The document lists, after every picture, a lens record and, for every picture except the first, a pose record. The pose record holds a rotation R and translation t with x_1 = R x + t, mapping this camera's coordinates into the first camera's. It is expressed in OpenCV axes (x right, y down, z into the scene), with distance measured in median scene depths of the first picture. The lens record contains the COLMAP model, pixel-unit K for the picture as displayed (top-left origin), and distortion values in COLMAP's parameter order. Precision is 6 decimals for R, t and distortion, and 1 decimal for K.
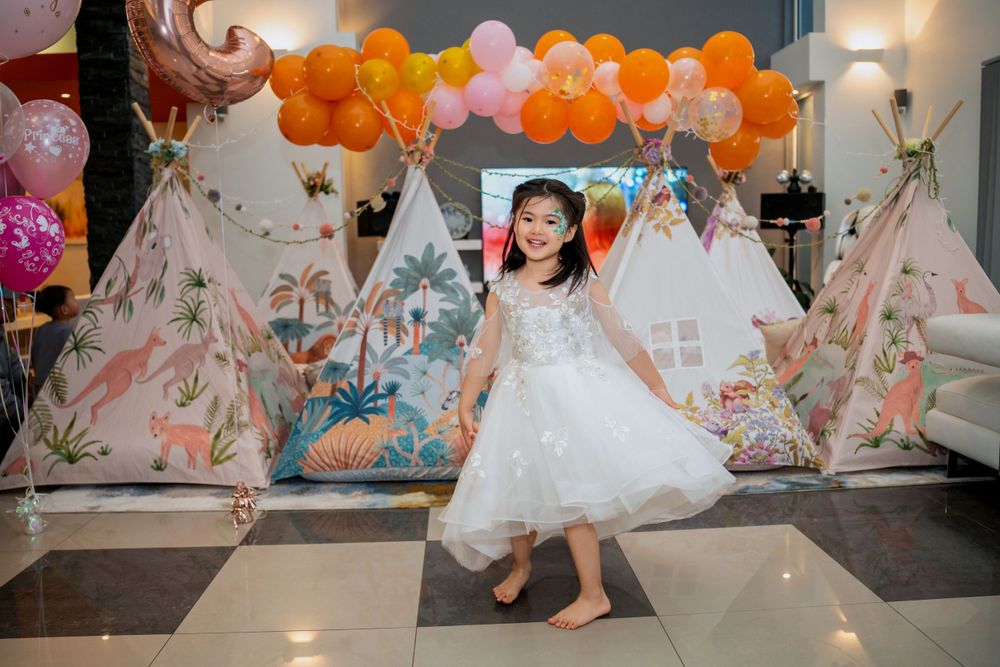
lens RADIAL K [[836.0, 0, 502.0], [0, 836.0, 327.9], [0, 0, 1]] dist [-0.008201, -0.002865]
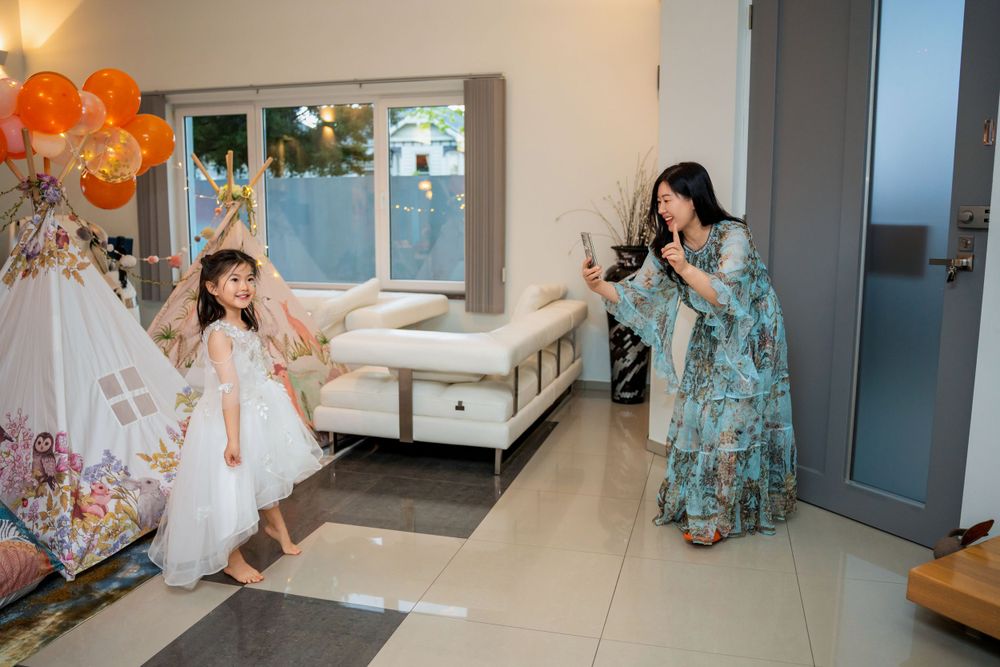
lens RADIAL K [[836.0, 0, 502.0], [0, 836.0, 327.9], [0, 0, 1]] dist [-0.008201, -0.002865]
pose [[0.357012, -0.117728, 0.926651, -0.485141], [0.083507, 0.992076, 0.093868, -0.103358], [-0.930359, 0.043870, 0.364015, 0.217063]]
